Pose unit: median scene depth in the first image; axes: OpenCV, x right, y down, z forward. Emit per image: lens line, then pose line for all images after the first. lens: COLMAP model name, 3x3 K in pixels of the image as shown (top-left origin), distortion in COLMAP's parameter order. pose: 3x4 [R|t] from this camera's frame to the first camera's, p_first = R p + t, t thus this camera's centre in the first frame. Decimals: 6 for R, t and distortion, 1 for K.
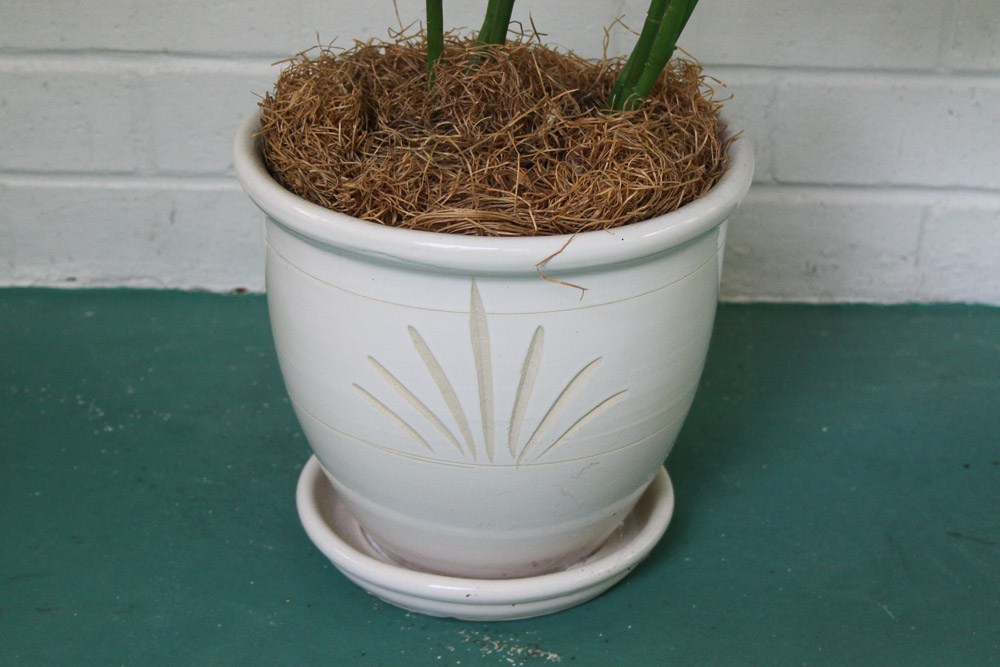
lens RADIAL K [[2109.3, 0, 500.0], [0, 2109.3, 333.5], [0, 0, 1]] dist [0.023673, 0.106088]
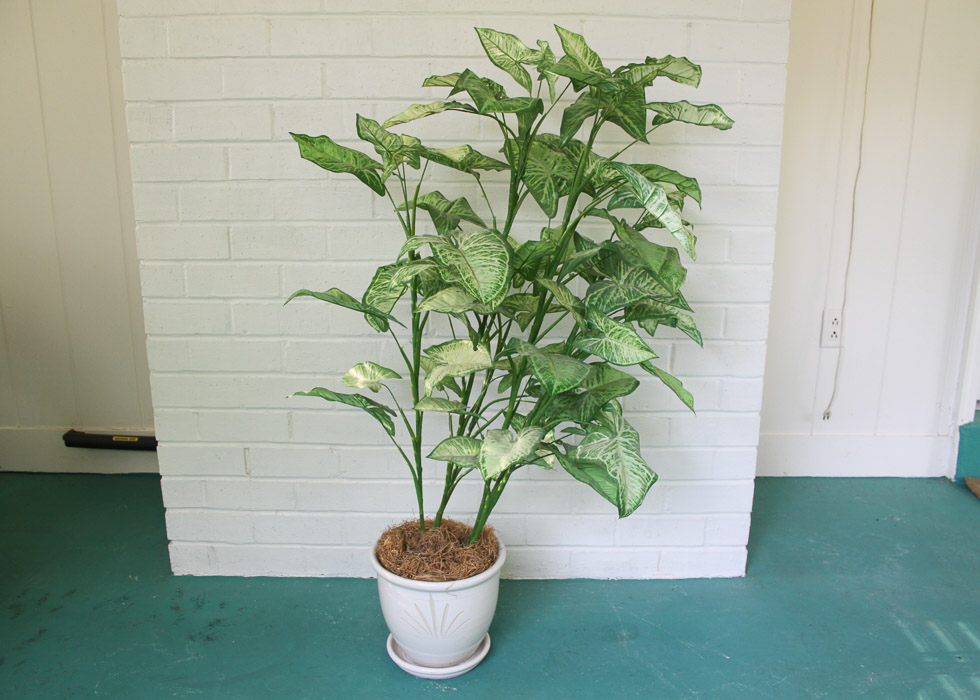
lens RADIAL K [[869.0, 0, 490.0], [0, 869.0, 350.0], [0, 0, 1]] dist [-0.135424, 0.014070]
pose [[0.999844, -0.011515, 0.013409, 0.070796], [0.014136, 0.976395, -0.215531, -0.102563], [-0.010610, 0.215687, 0.976405, -0.571903]]
